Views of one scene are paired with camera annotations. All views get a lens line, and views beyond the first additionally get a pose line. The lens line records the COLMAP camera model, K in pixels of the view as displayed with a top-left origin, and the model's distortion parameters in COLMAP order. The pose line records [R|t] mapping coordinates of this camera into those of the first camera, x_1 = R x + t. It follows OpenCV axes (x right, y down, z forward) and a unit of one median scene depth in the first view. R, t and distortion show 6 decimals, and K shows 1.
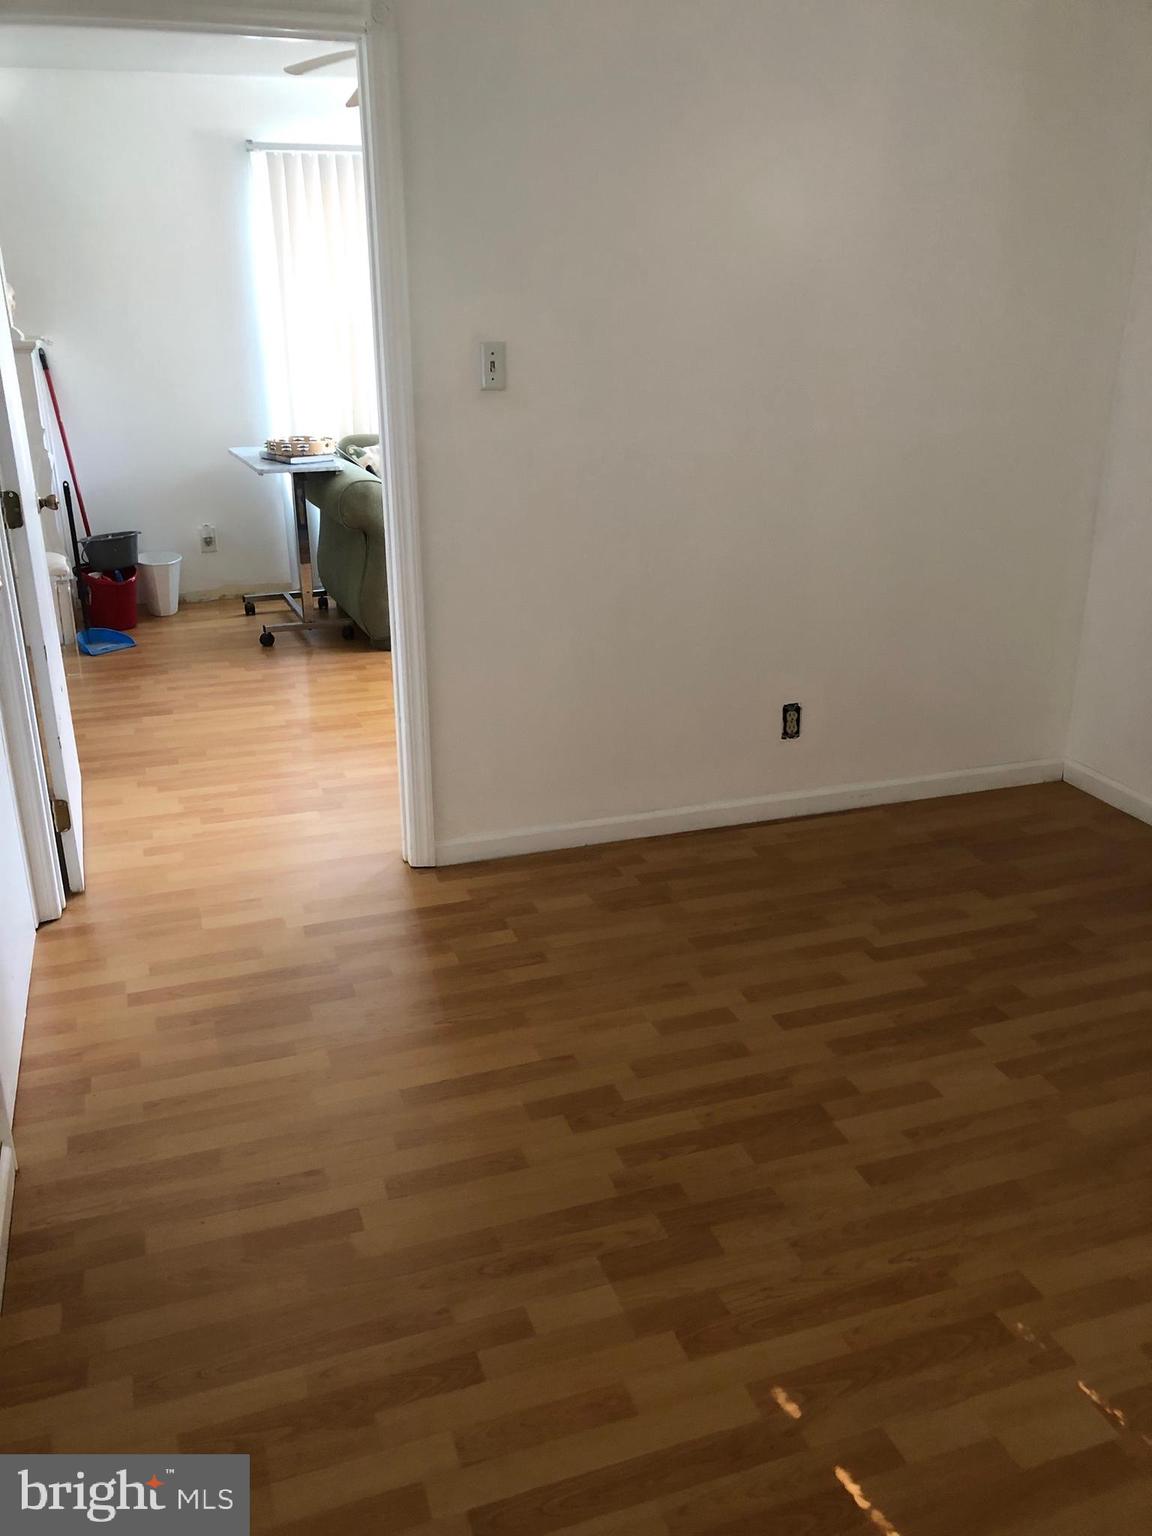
lens RADIAL K [[1271.2, 0, 558.8], [0, 1271.2, 775.6], [0, 0, 1]] dist [0.108886, -0.153905]
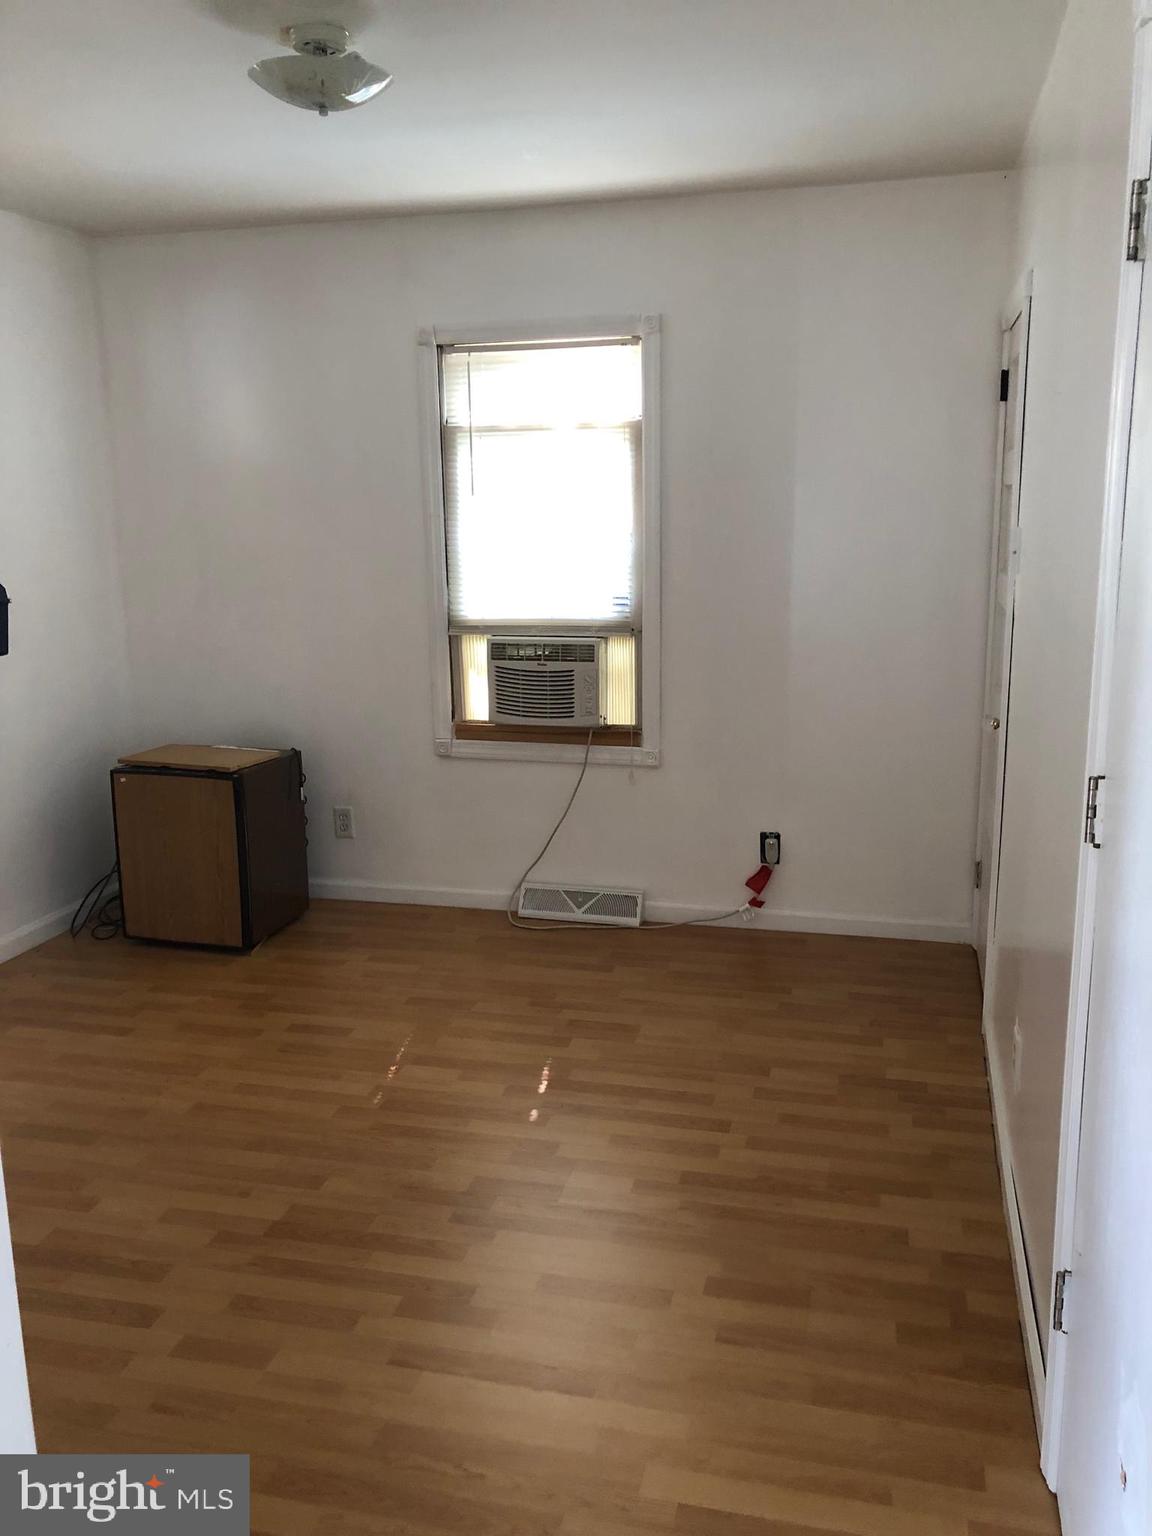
lens RADIAL K [[1271.2, 0, 558.8], [0, 1271.2, 775.6], [0, 0, 1]] dist [0.108886, -0.153905]
pose [[-0.838650, -0.098101, 0.535764, -0.574267], [0.210001, 0.849357, 0.484244, -0.569932], [-0.502560, 0.518622, -0.691712, 1.533605]]
